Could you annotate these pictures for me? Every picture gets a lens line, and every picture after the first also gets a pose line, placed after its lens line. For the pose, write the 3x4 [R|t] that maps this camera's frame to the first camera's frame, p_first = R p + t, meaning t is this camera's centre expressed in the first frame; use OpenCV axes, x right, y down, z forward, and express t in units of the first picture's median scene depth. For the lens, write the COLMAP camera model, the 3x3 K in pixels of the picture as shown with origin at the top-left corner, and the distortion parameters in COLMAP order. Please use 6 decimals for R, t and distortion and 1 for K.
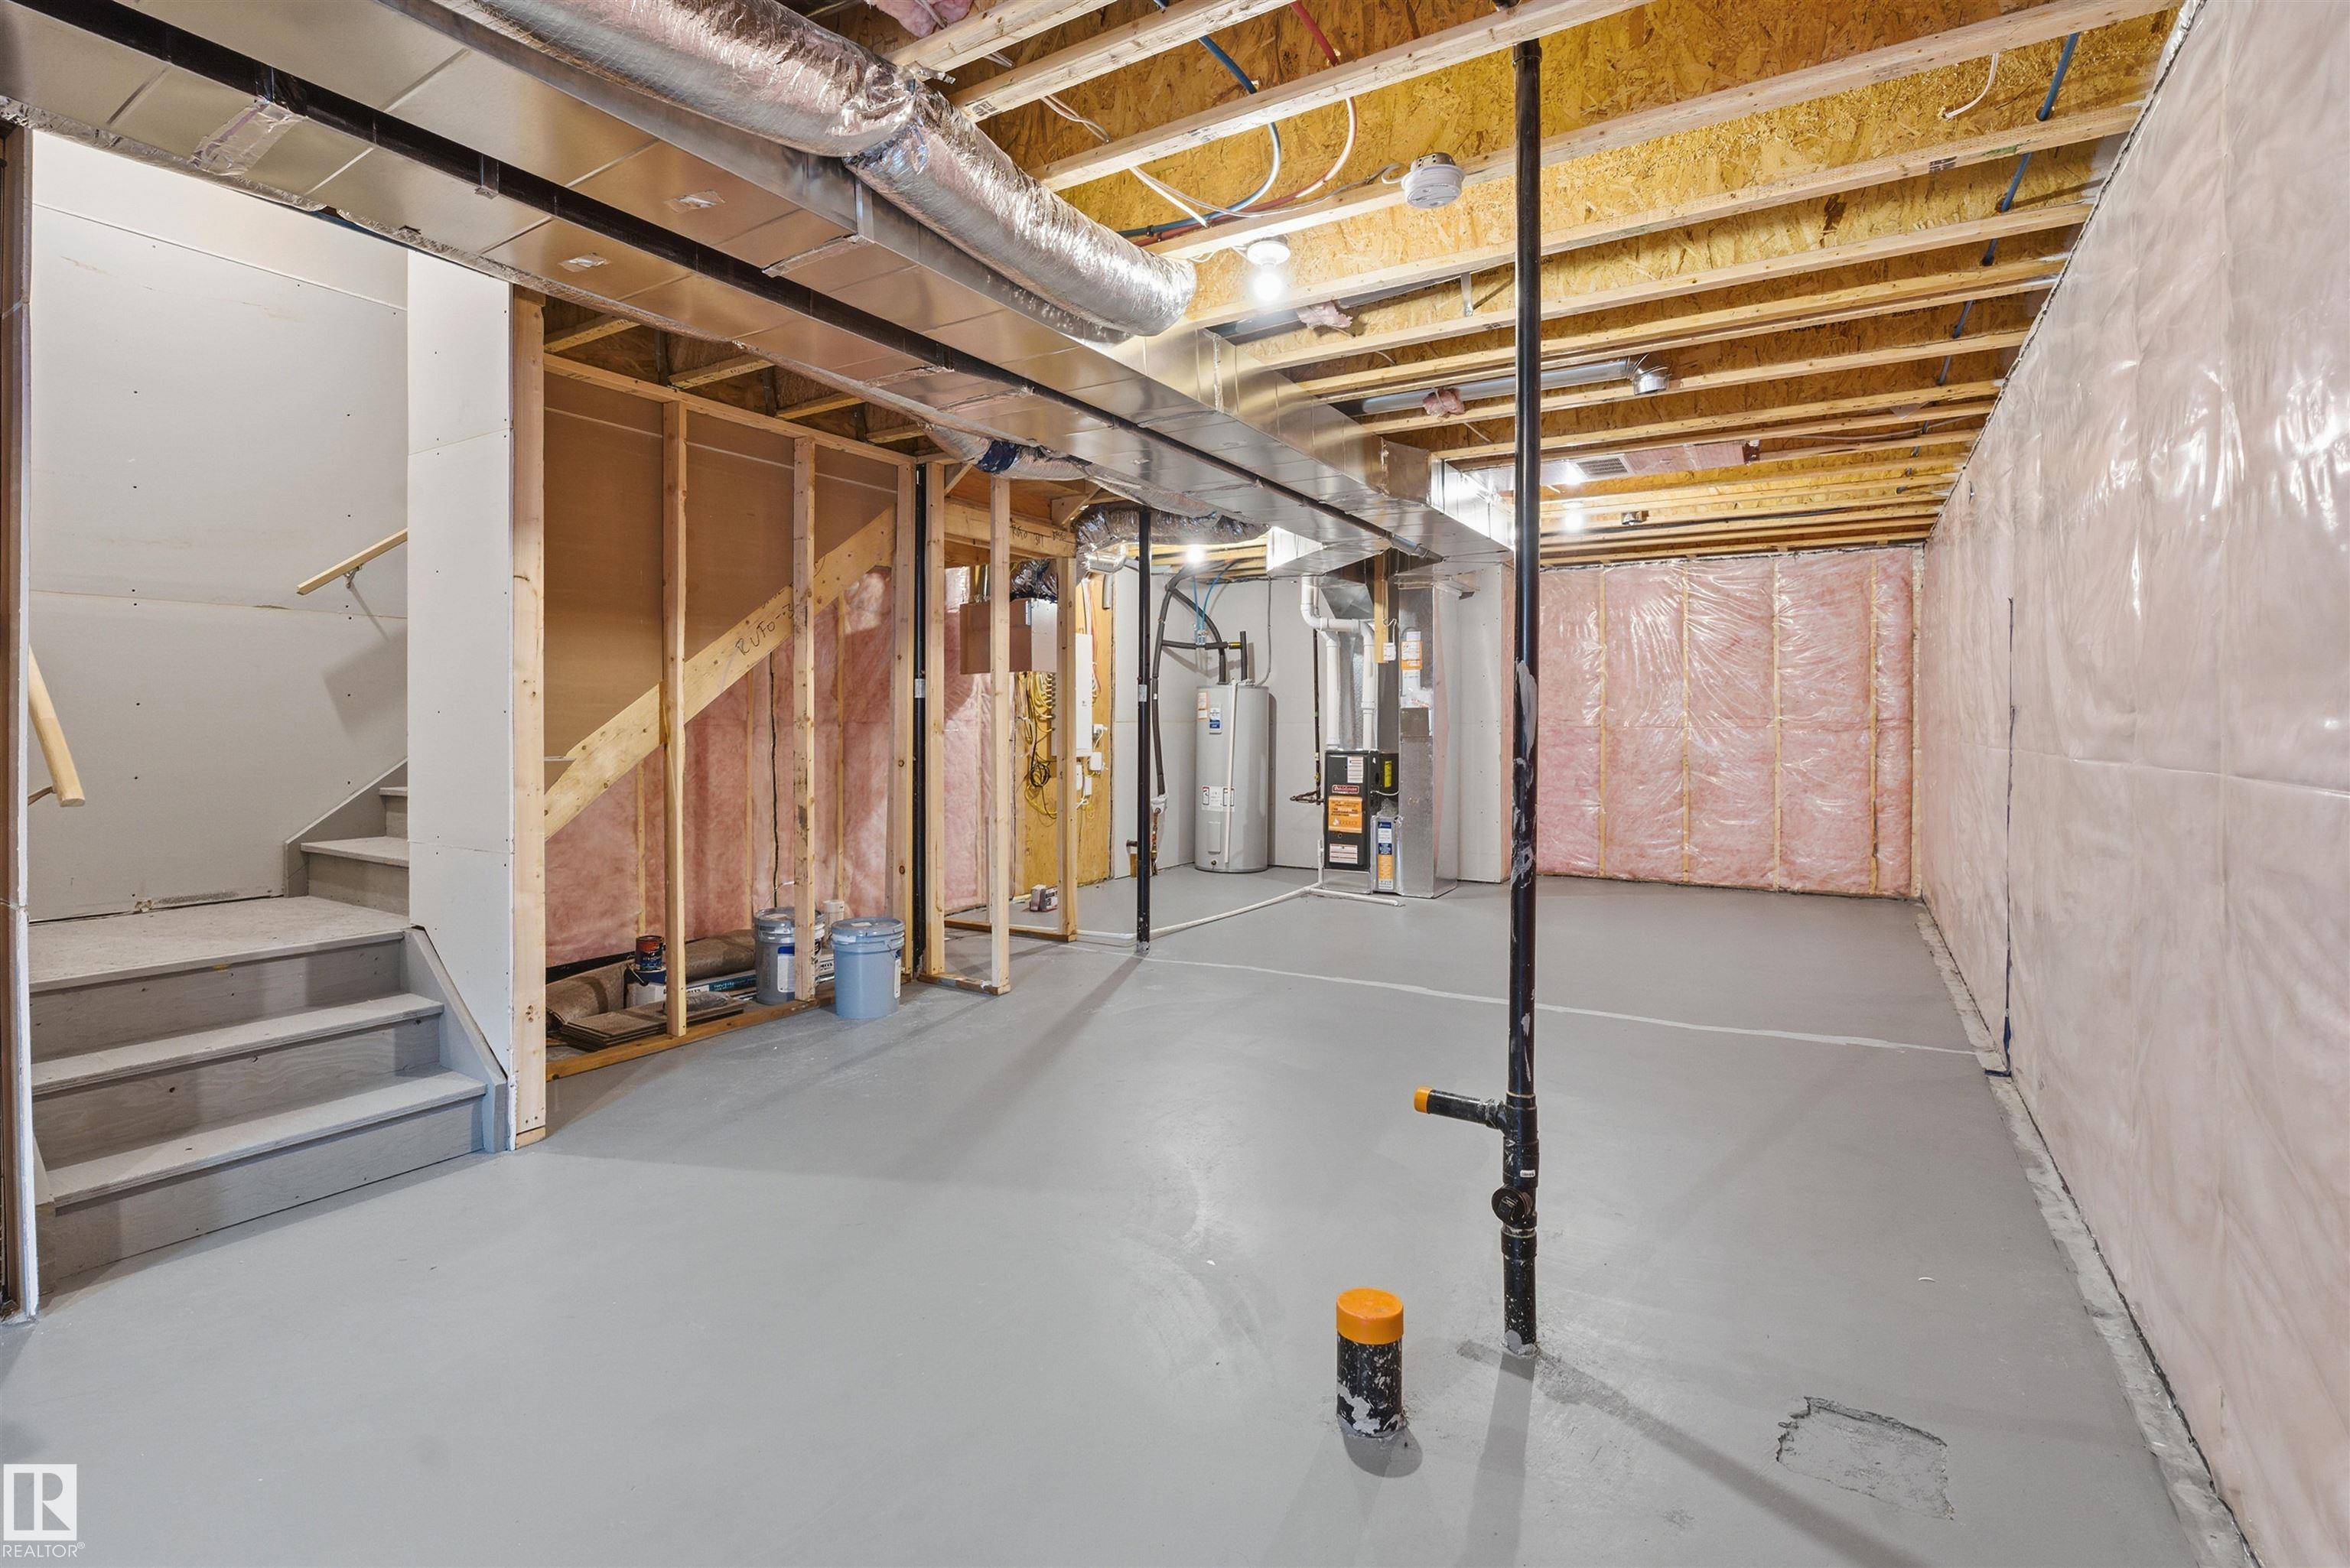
lens RADIAL K [[1092.7, 0, 1174.4], [0, 1092.7, 732.1], [0, 0, 1]] dist [-0.000767, 0.000255]
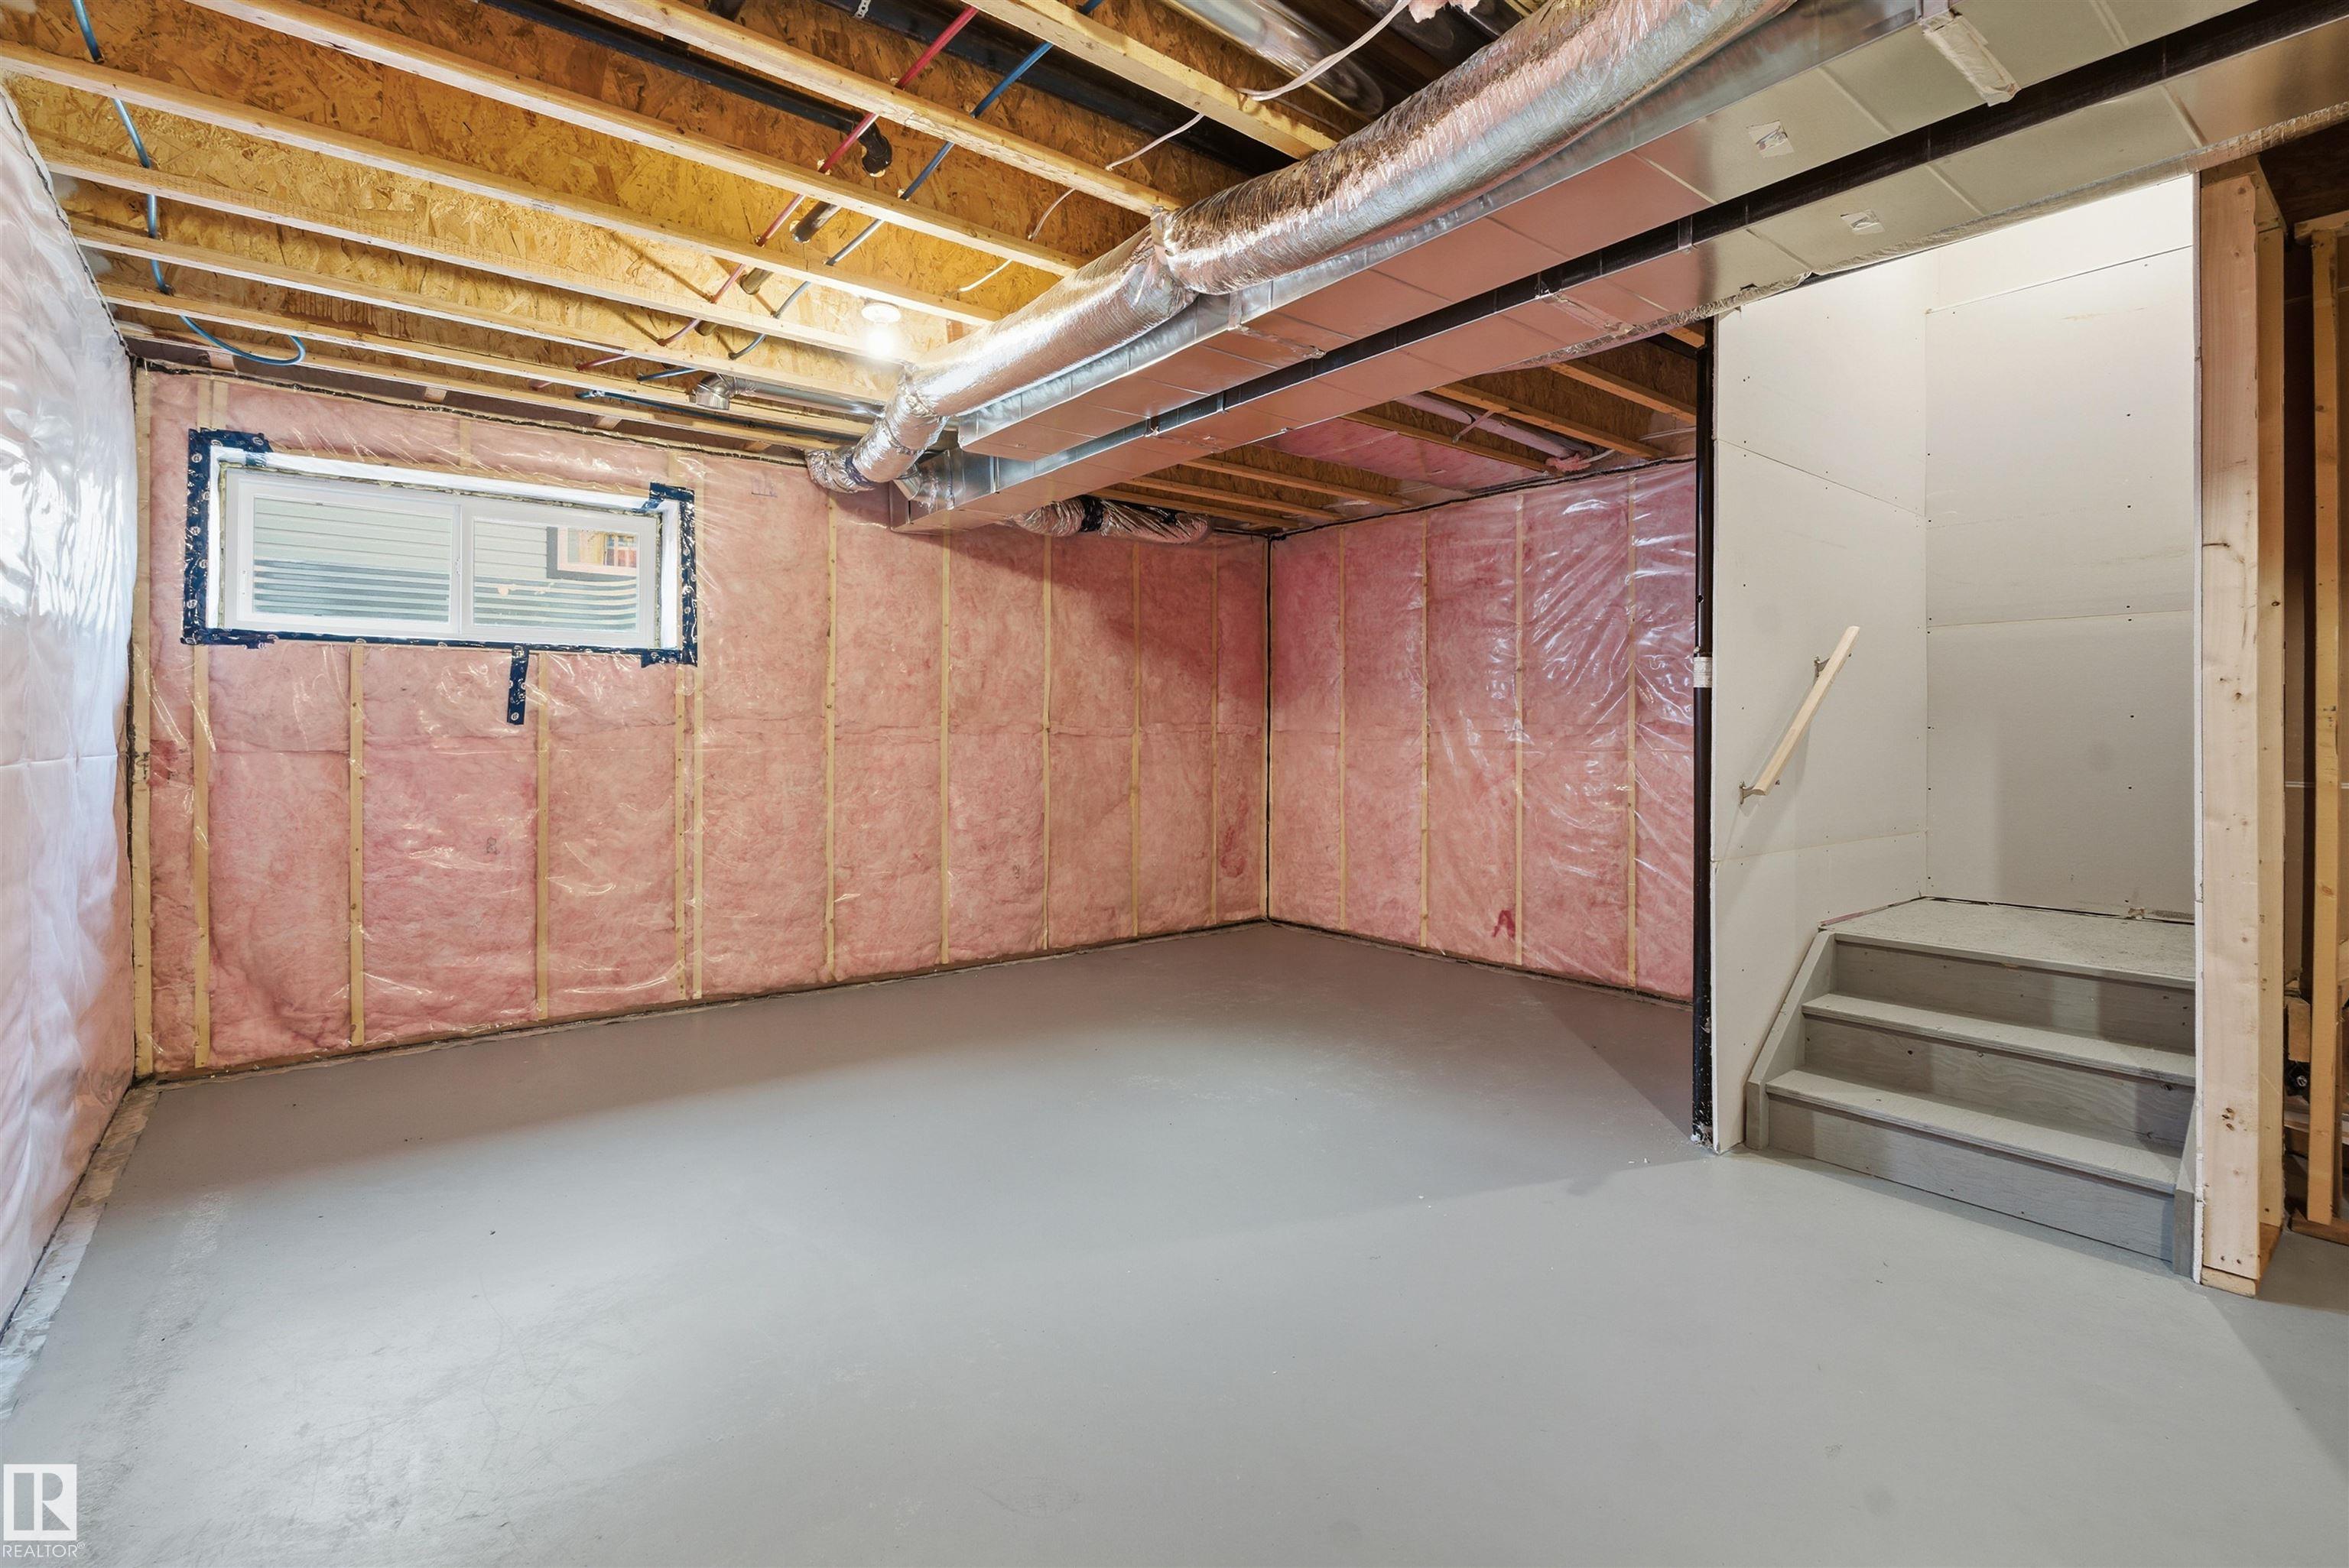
lens RADIAL K [[1092.2, 0, 1173.9], [0, 1092.2, 732.2], [0, 0, 1]] dist [-0.000767, 0.000255]
pose [[-0.345340, -0.001879, -0.938476, 0.374293], [-0.011549, 0.999931, 0.002248, -0.002744], [0.938407, 0.011615, -0.345338, 0.580353]]
